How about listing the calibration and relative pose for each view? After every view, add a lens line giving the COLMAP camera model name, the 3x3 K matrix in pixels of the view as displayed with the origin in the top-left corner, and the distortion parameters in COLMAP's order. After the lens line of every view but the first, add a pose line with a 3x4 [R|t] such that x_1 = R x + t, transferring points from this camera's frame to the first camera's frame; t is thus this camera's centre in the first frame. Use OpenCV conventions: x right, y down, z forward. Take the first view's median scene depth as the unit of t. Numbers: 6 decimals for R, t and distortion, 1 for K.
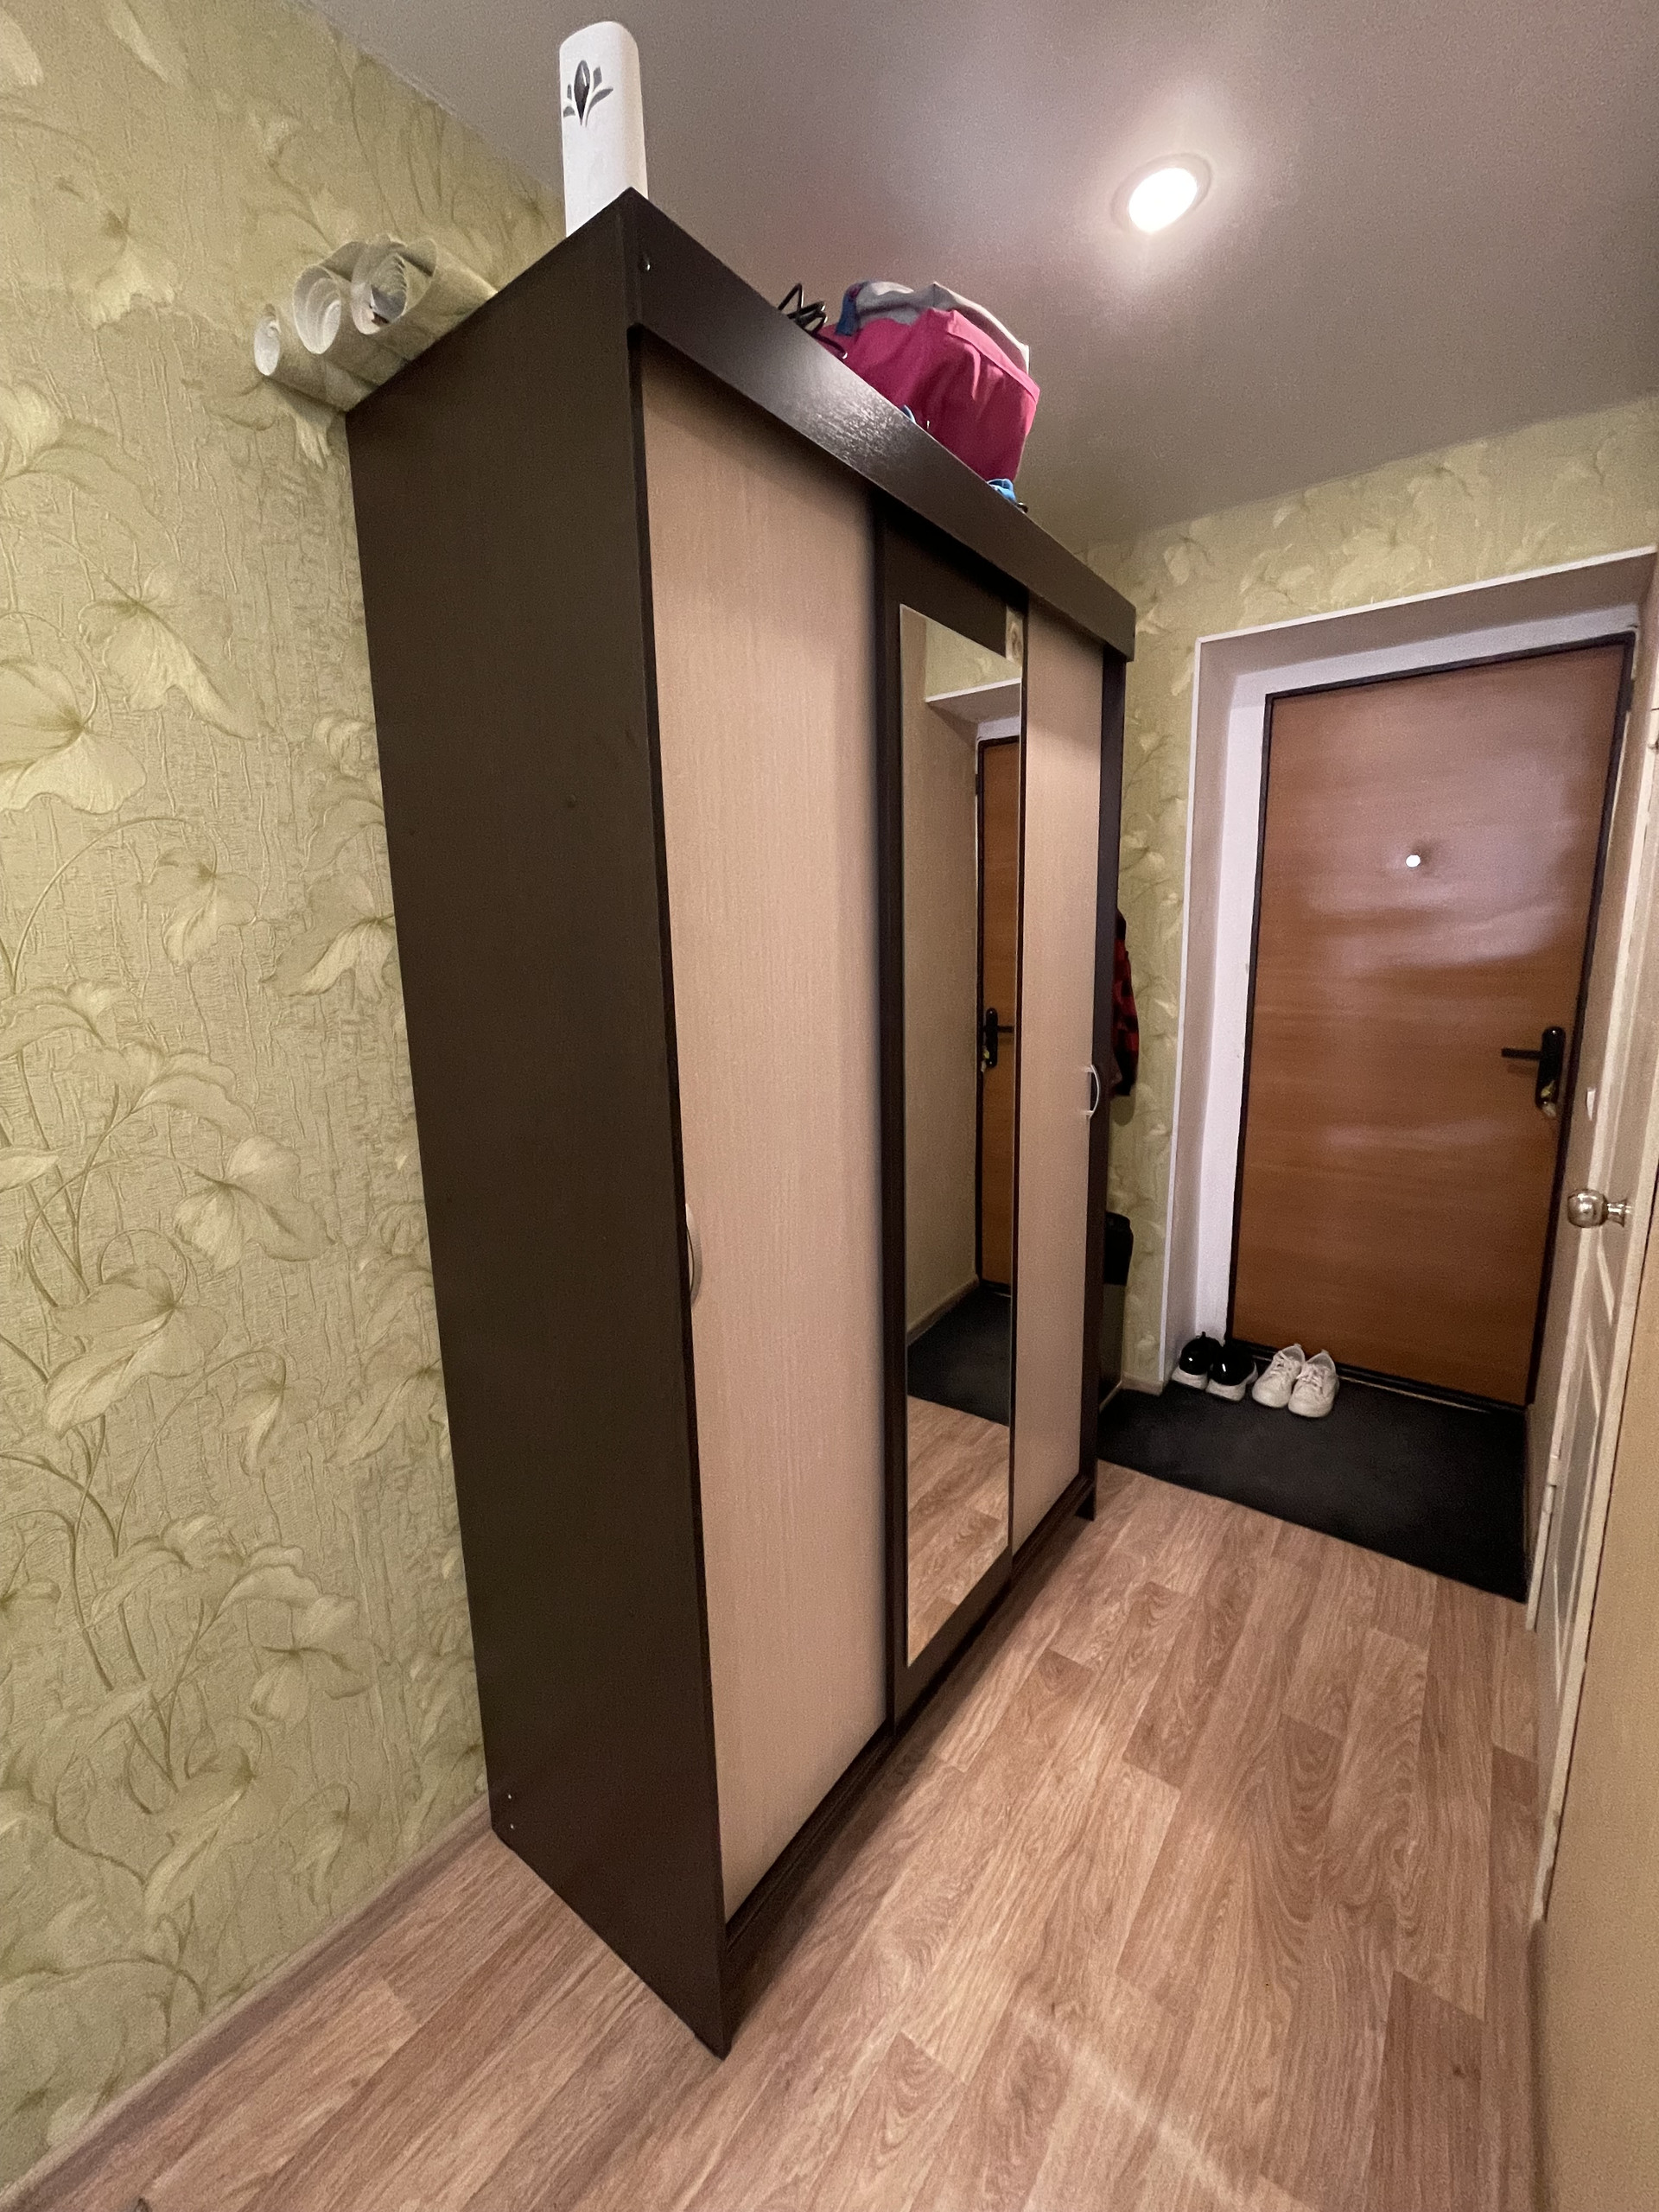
lens RADIAL K [[899.4, 0, 818.9], [0, 899.4, 1095.2], [0, 0, 1]] dist [-0.002119, 0.000632]
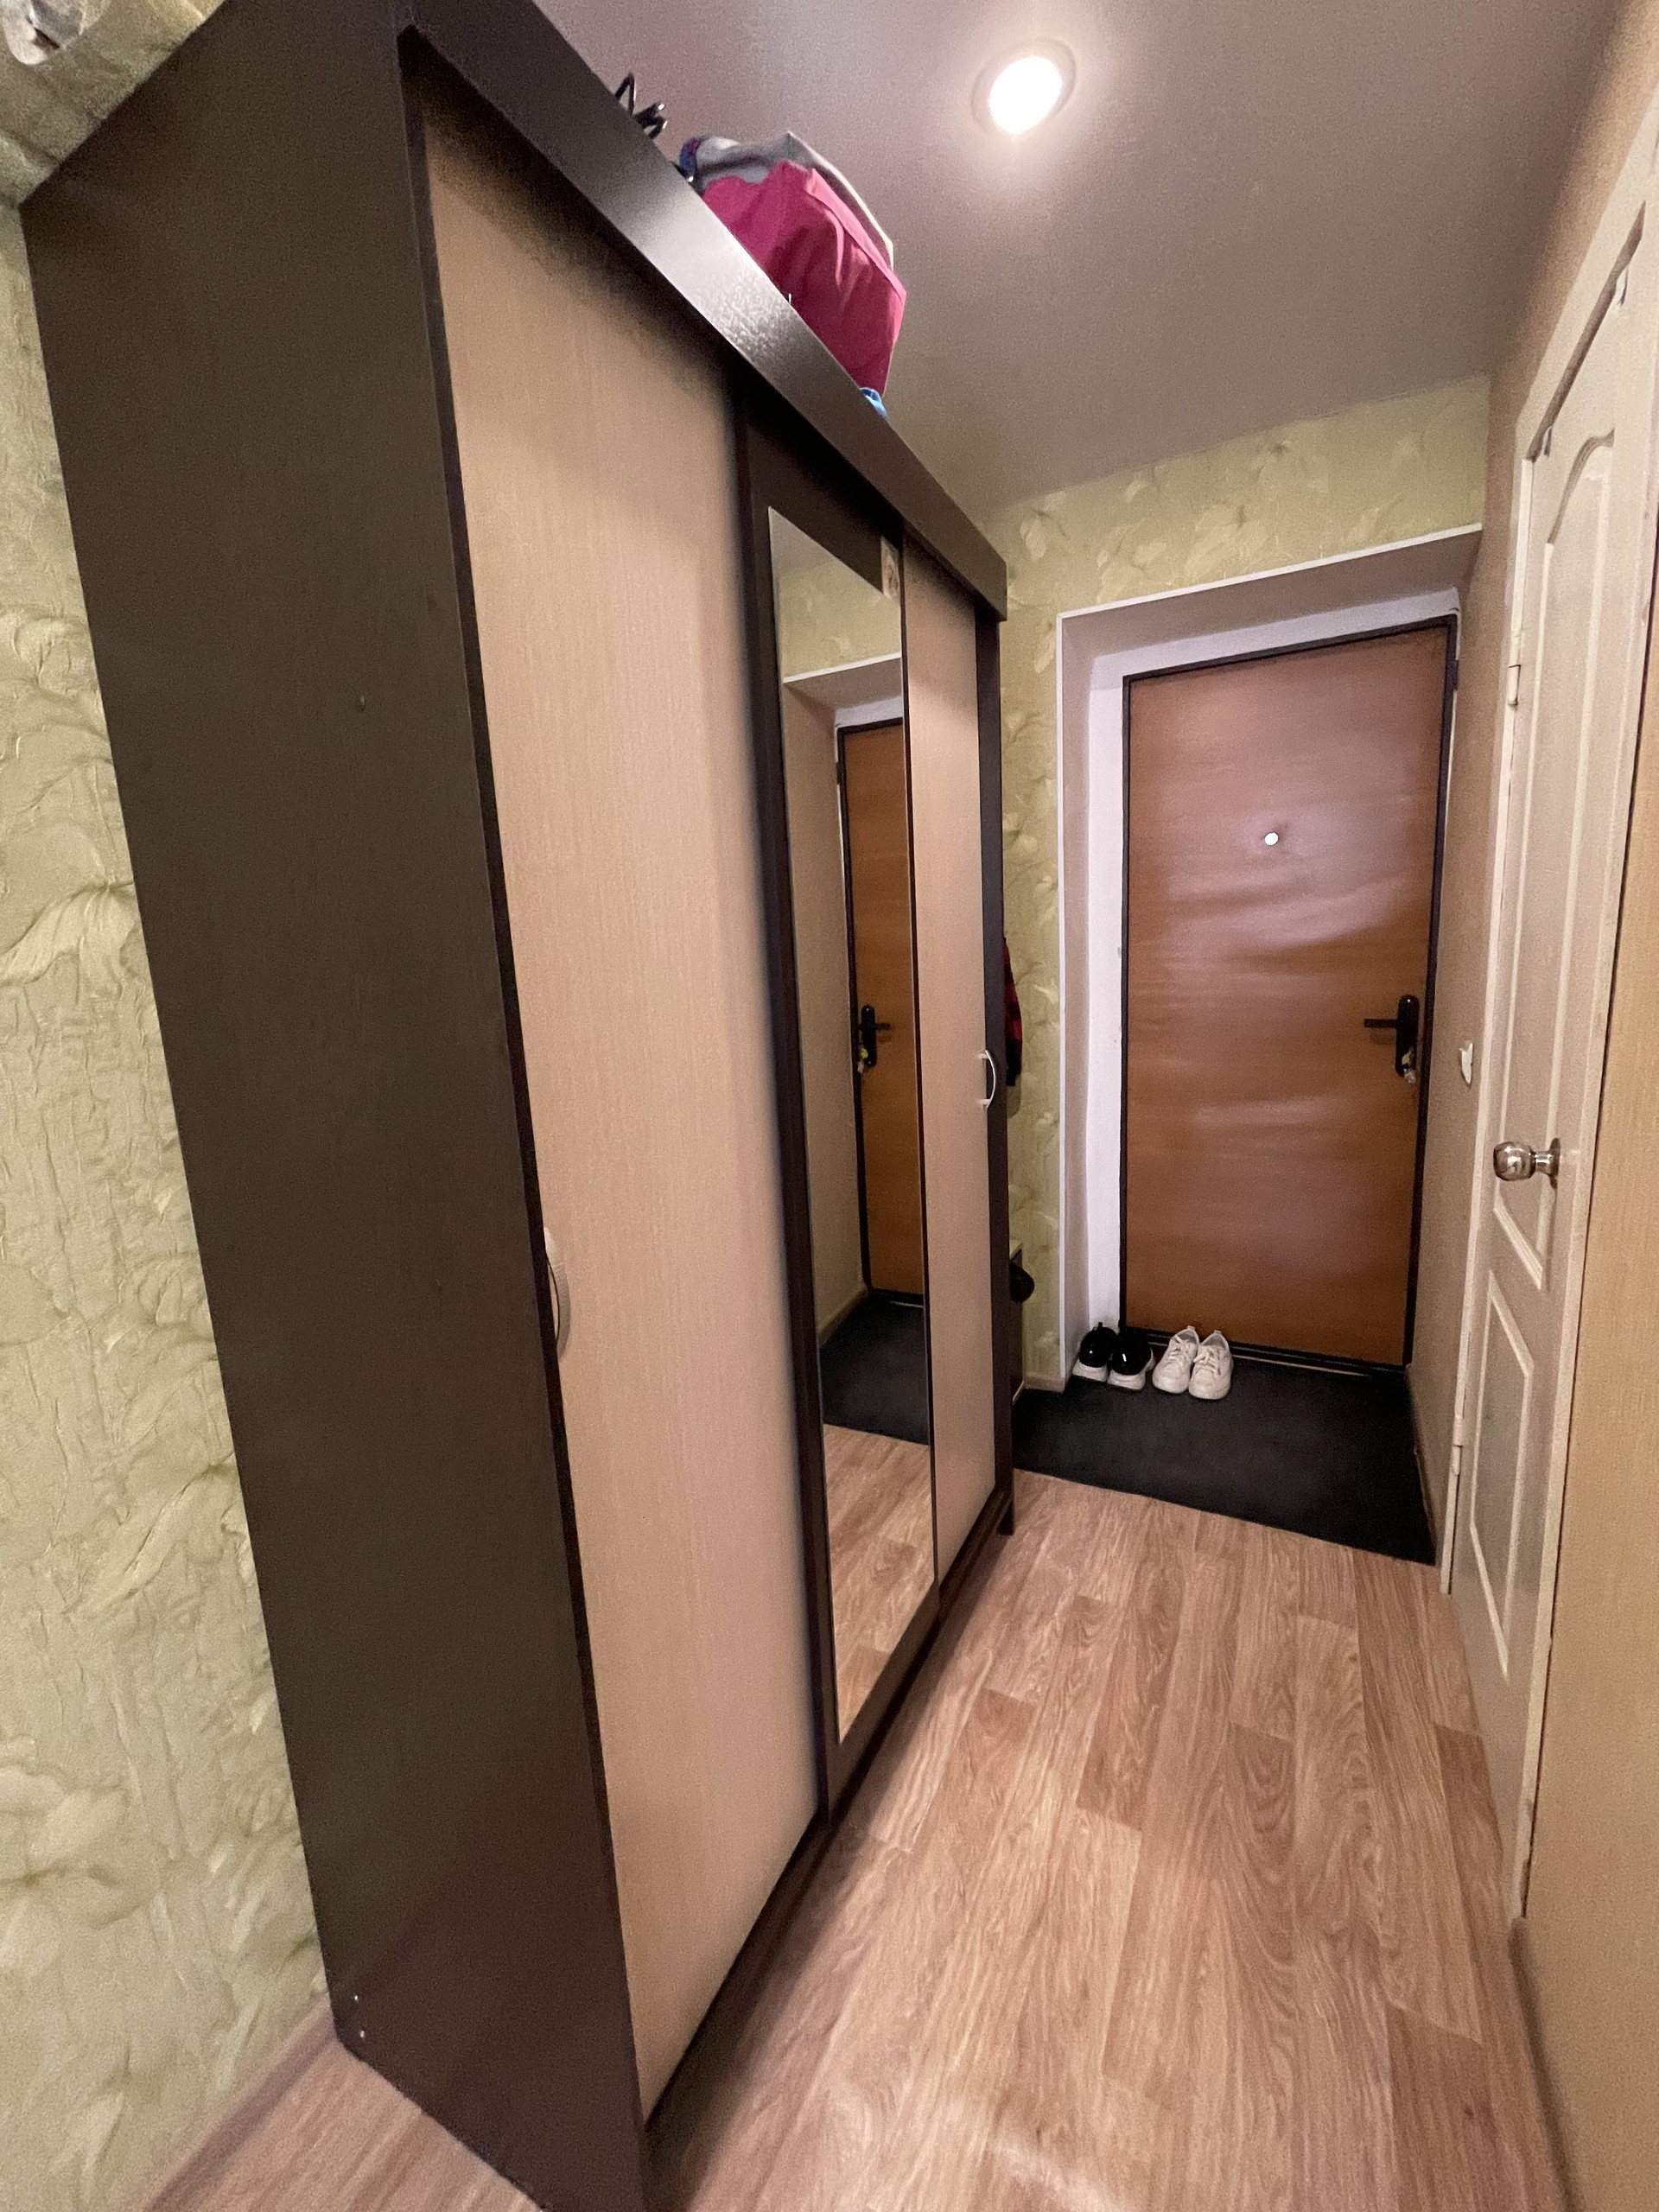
lens RADIAL K [[899.4, 0, 818.9], [0, 899.4, 1095.2], [0, 0, 1]] dist [-0.002119, 0.000632]
pose [[0.987417, -0.054650, 0.148394, -0.015792], [0.057359, 0.998255, -0.014040, 0.021866], [-0.147368, 0.022375, 0.988829, 0.132768]]
